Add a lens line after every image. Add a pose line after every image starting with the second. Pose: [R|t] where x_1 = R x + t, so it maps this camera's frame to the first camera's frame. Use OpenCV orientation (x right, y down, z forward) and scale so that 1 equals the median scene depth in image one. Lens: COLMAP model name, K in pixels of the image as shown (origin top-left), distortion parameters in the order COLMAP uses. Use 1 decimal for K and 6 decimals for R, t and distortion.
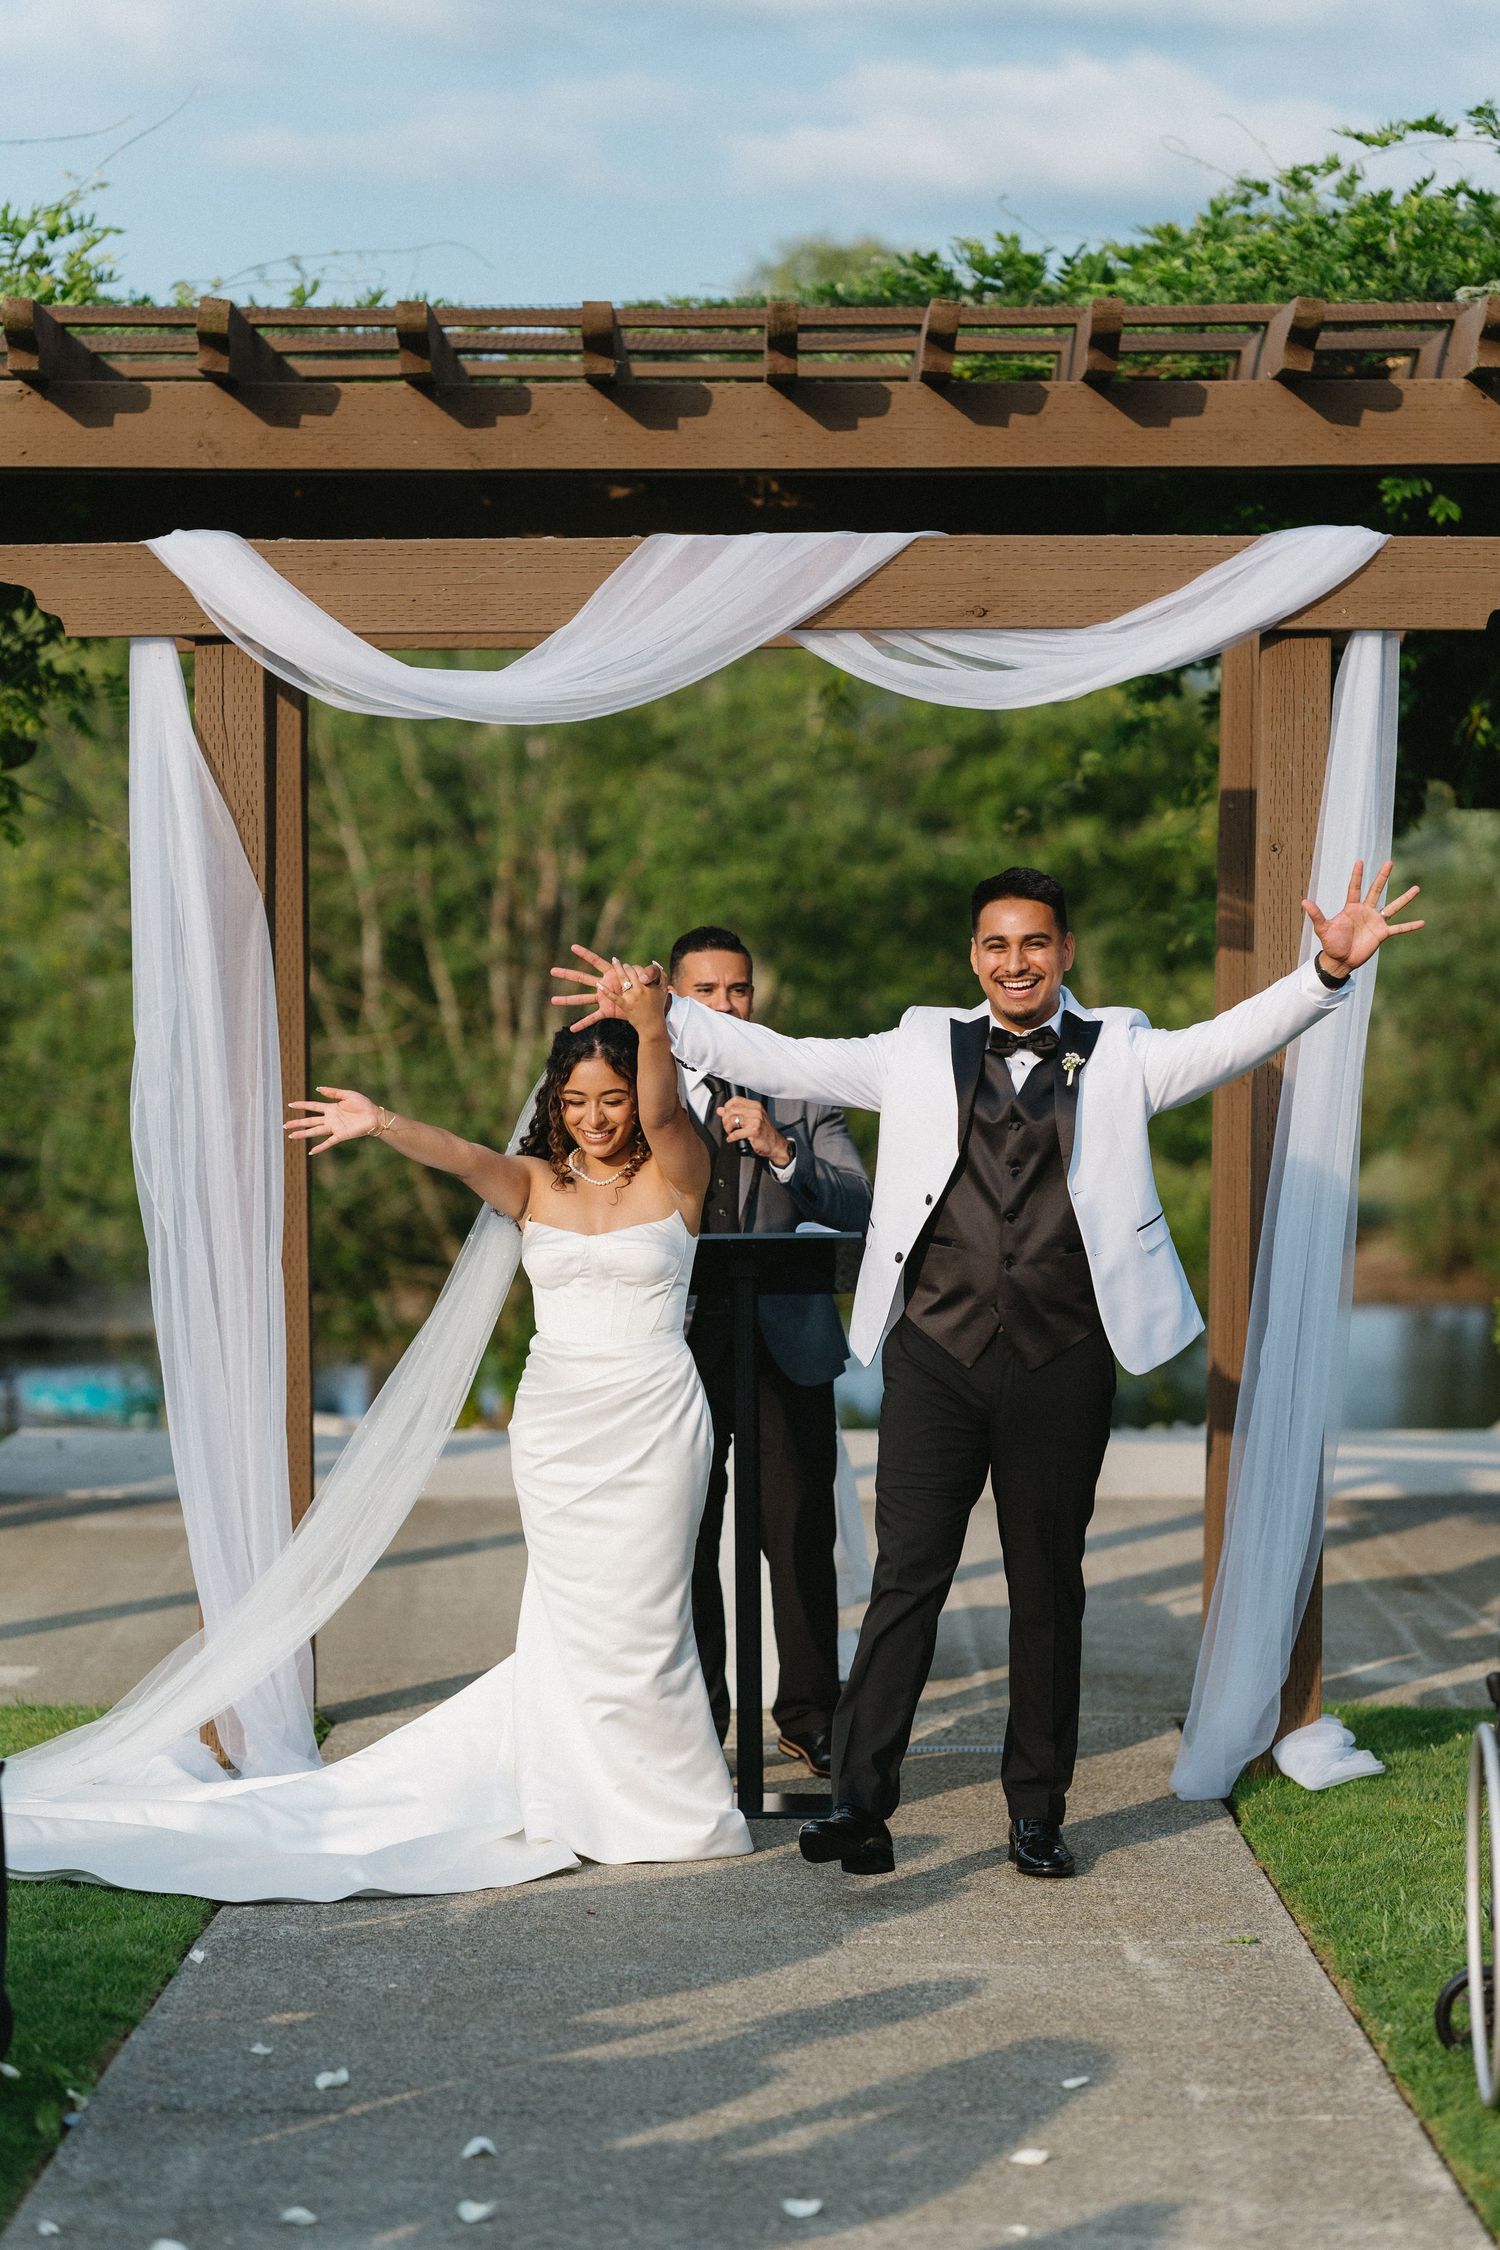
lens RADIAL K [[5624.1, 0, 750.0], [0, 5624.1, 1125.0], [0, 0, 1]] dist [0.010433, -0.486401]
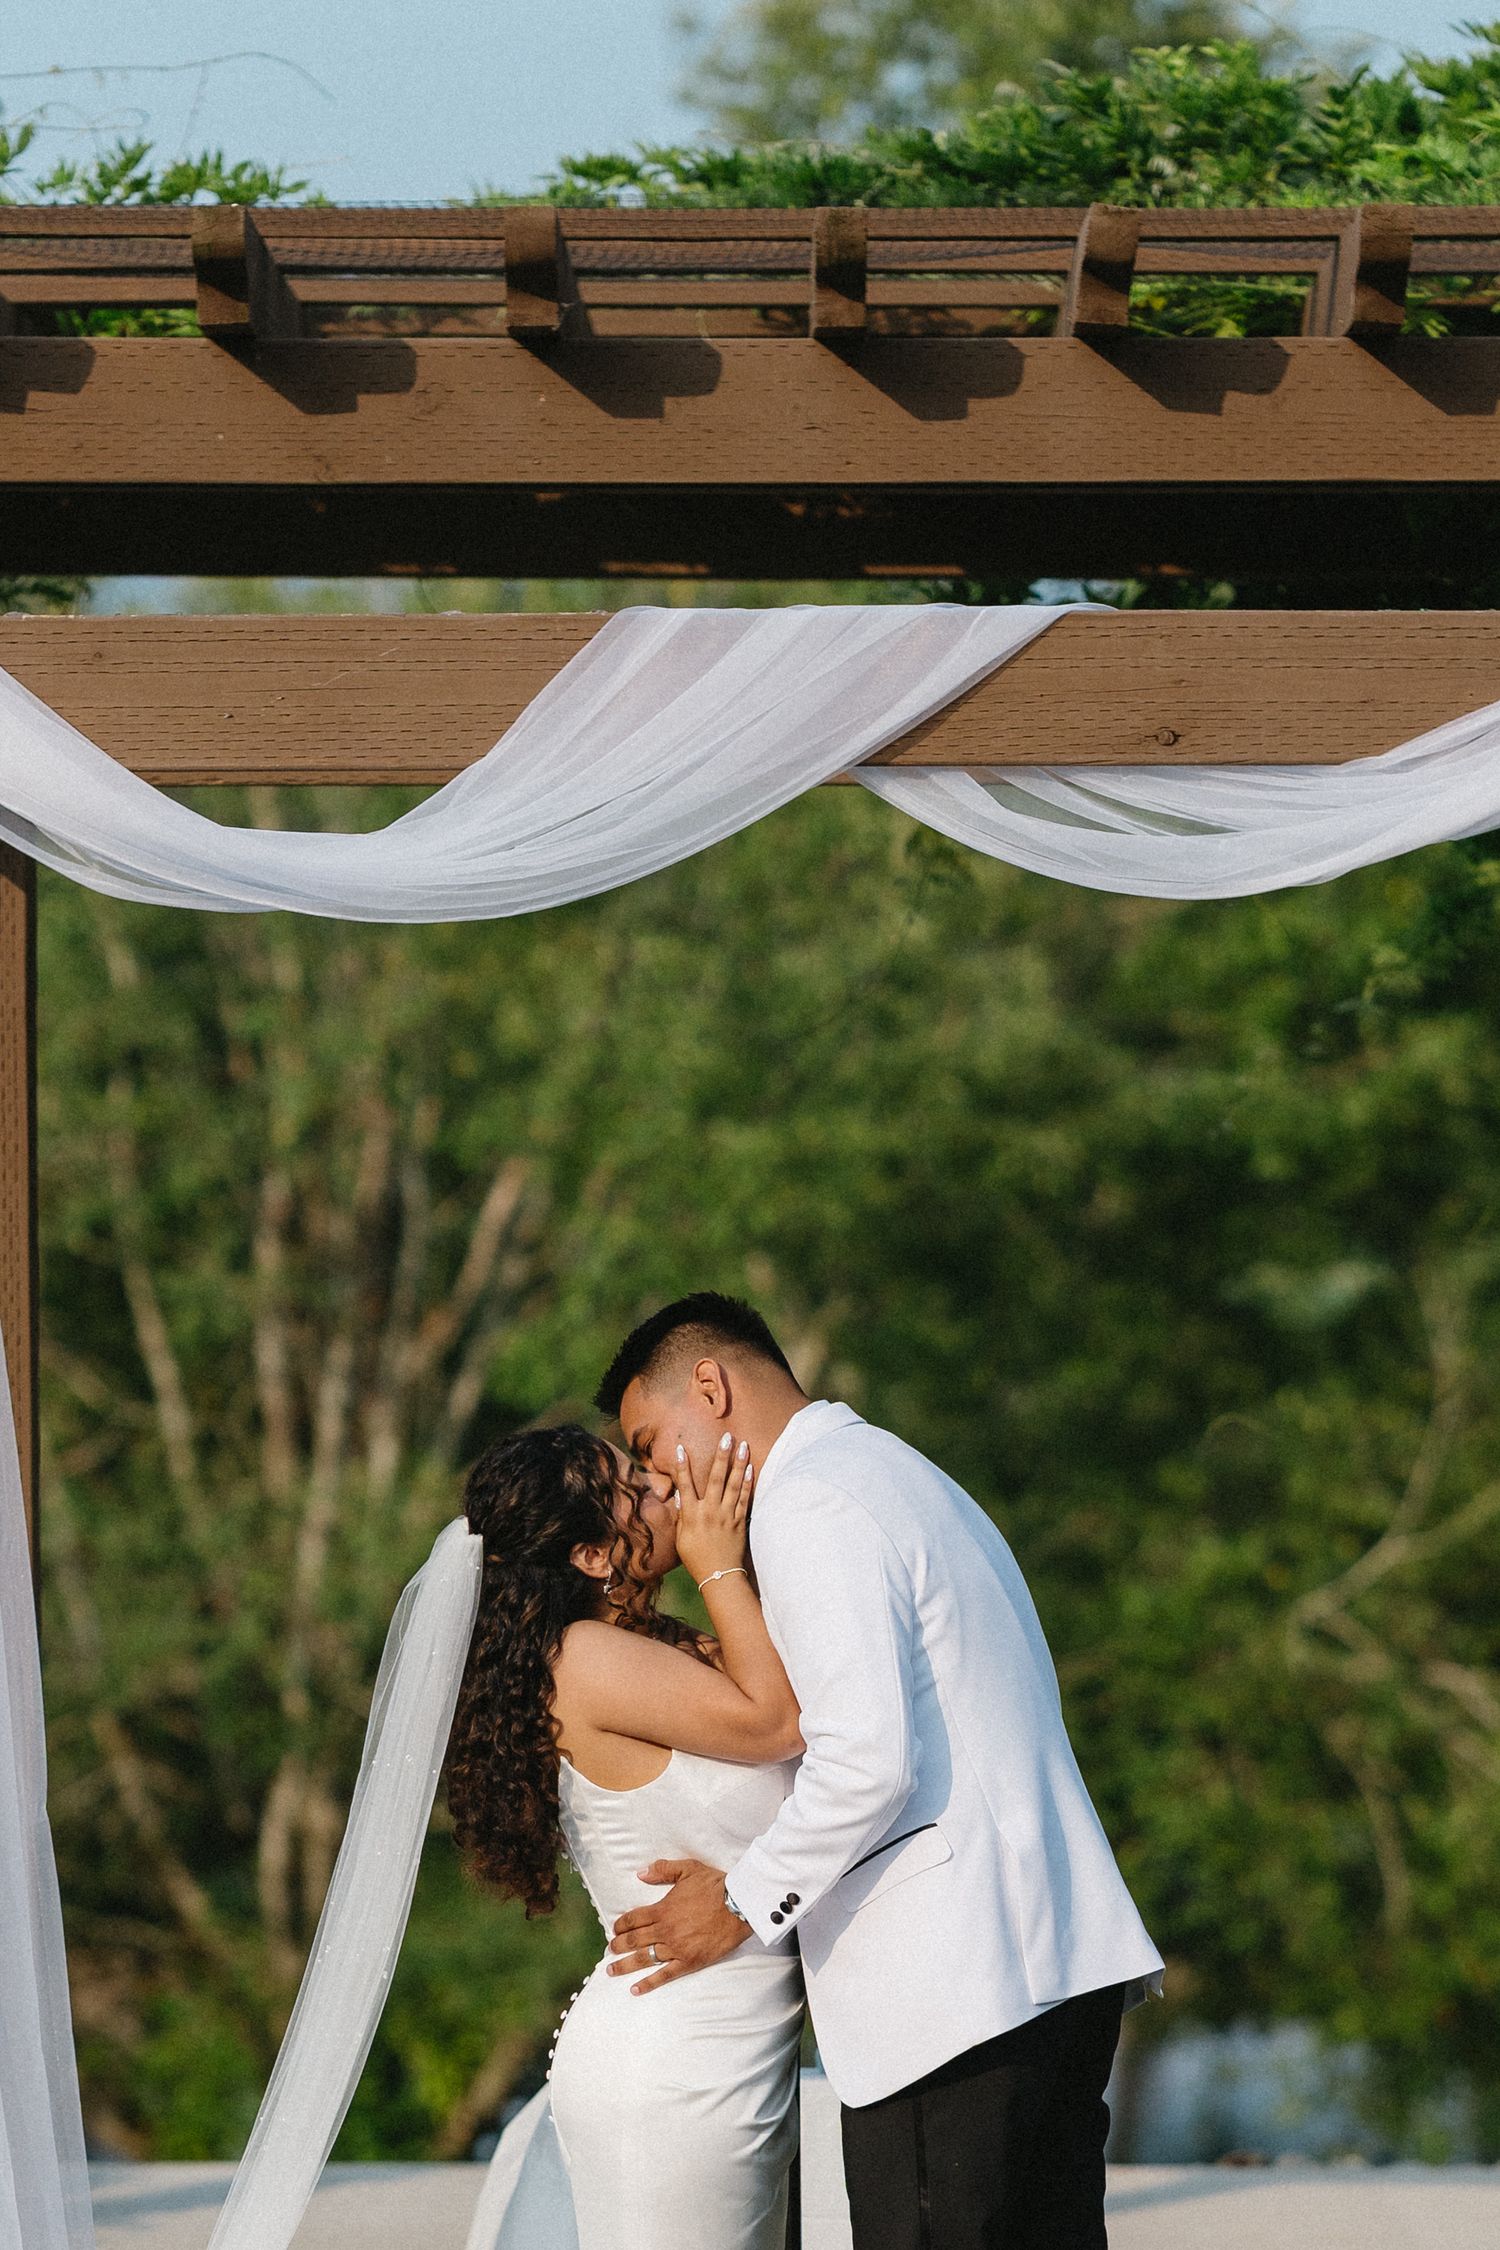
lens RADIAL K [[5624.1, 0, 750.0], [0, 5624.1, 1125.0], [0, 0, 1]] dist [0.010433, -0.486401]
pose [[0.999935, 0.002208, -0.011181, 0.003022], [-0.002913, 0.997982, -0.063438, -0.011728], [0.011018, 0.063467, 0.997923, 0.415113]]
